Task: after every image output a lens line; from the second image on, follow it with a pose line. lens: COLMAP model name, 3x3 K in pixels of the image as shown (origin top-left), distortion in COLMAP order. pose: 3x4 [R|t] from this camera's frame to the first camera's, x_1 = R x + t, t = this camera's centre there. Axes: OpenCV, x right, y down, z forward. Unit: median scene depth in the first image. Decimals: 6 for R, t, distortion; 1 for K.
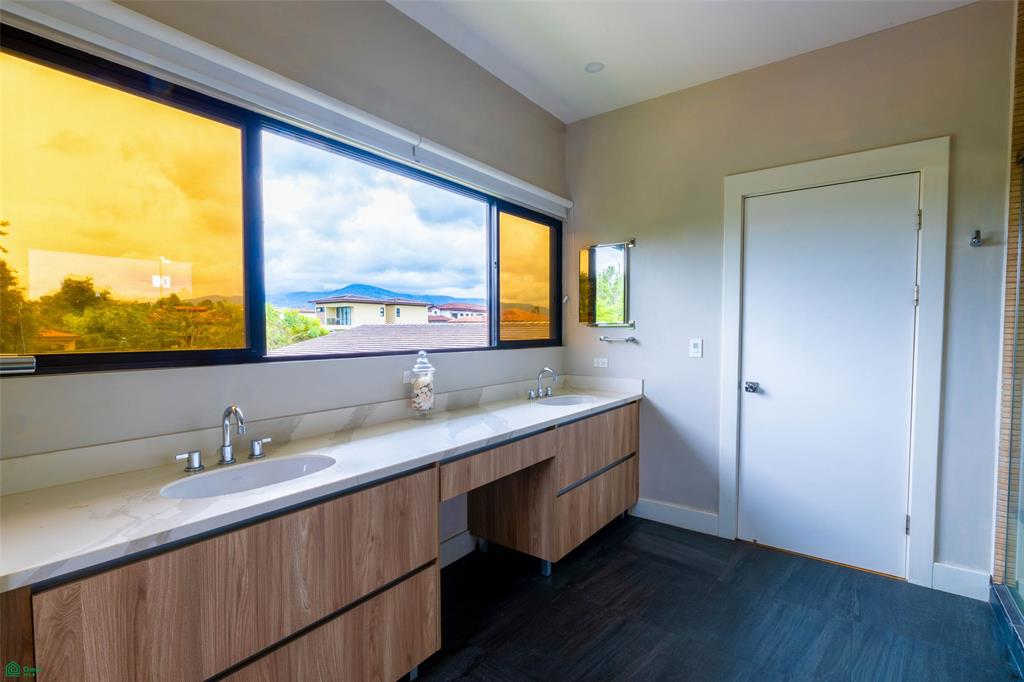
lens RADIAL K [[470.6, 0, 510.7], [0, 470.6, 351.2], [0, 0, 1]] dist [0.001645, 0.000142]
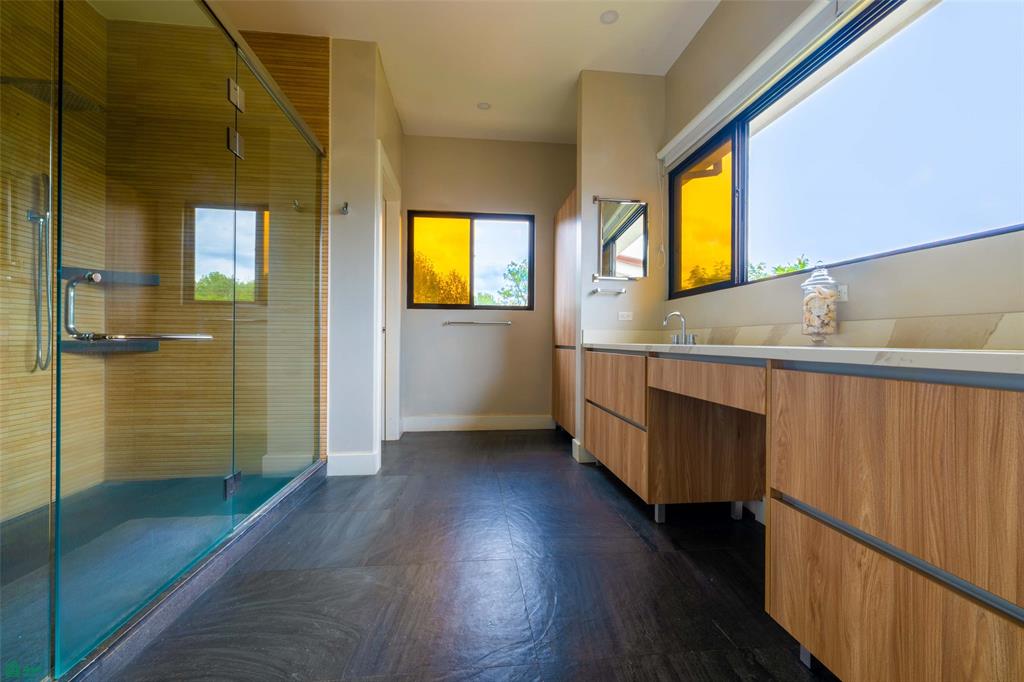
lens RADIAL K [[452.8, 0, 512.0], [0, 452.8, 341.0], [0, 0, 1]] dist [0.001448, -0.000019]
pose [[-0.738423, -0.006738, -0.674304, 0.593769], [-0.036706, 0.998869, 0.030215, 0.108867], [0.673338, 0.047062, -0.737835, 1.026811]]
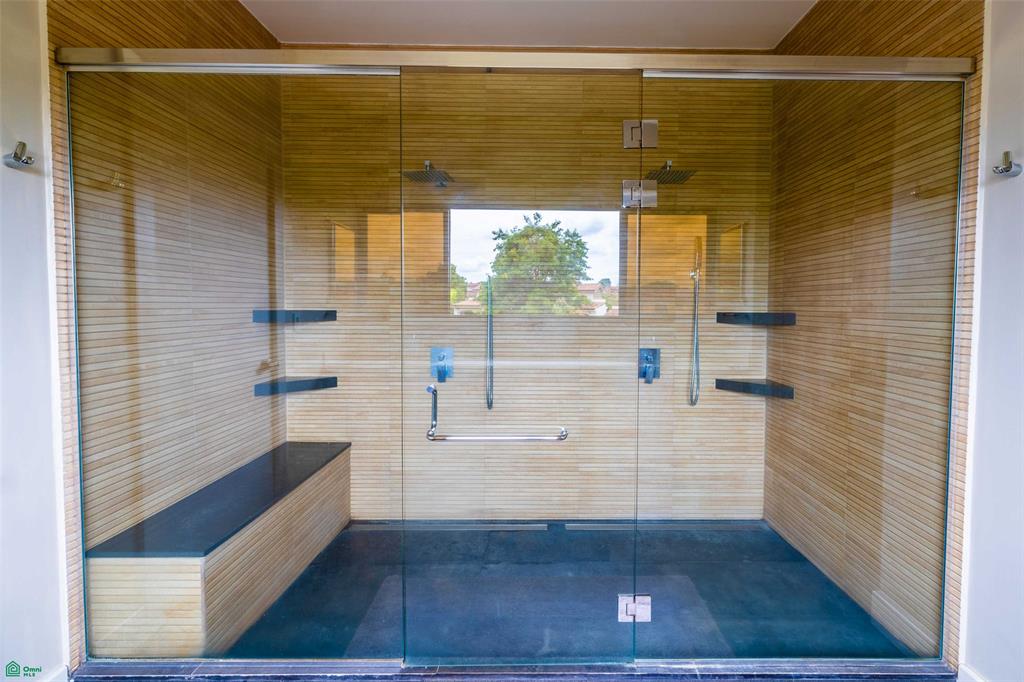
lens RADIAL K [[461.2, 0, 539.9], [0, 461.2, 322.2], [0, 0, 1]] dist [-0.000009, -0.000142]
pose [[-0.599425, -0.030403, 0.799853, 0.076063], [0.030869, 0.997657, 0.061055, -0.030683], [-0.799835, 0.061289, -0.597082, 0.677390]]
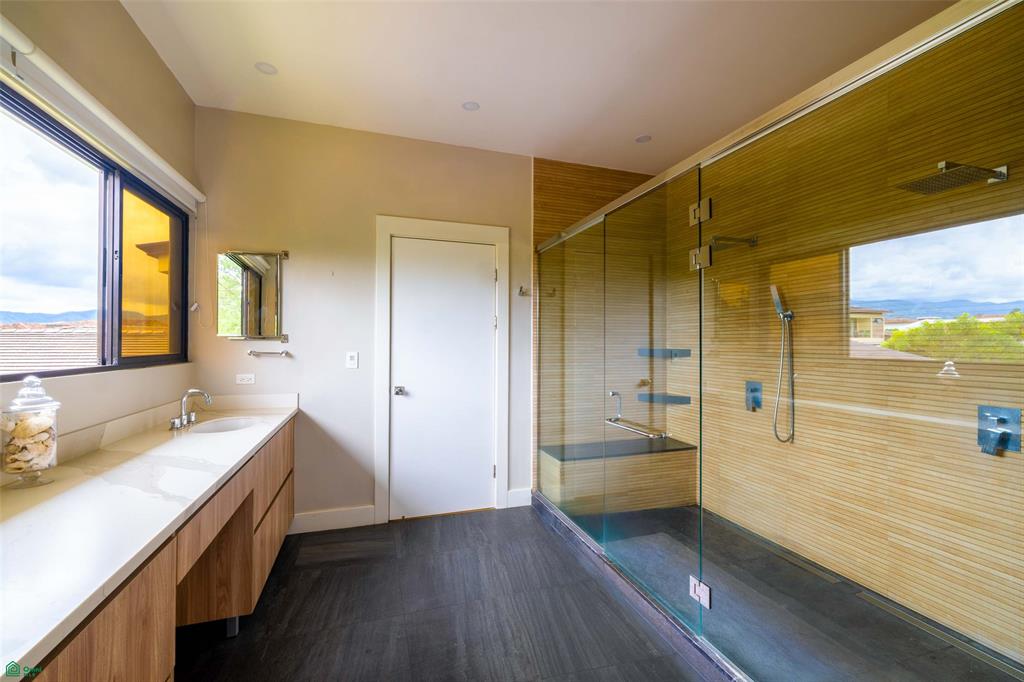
lens RADIAL K [[428.6, 0, 512.0], [0, 428.6, 341.0], [0, 0, 1]] dist [-0.000194, -0.000128]
pose [[0.574770, 0.009037, 0.818265, -0.242987], [0.030428, 0.999011, -0.032406, -0.008130], [-0.817749, 0.043524, 0.573927, 0.120042]]
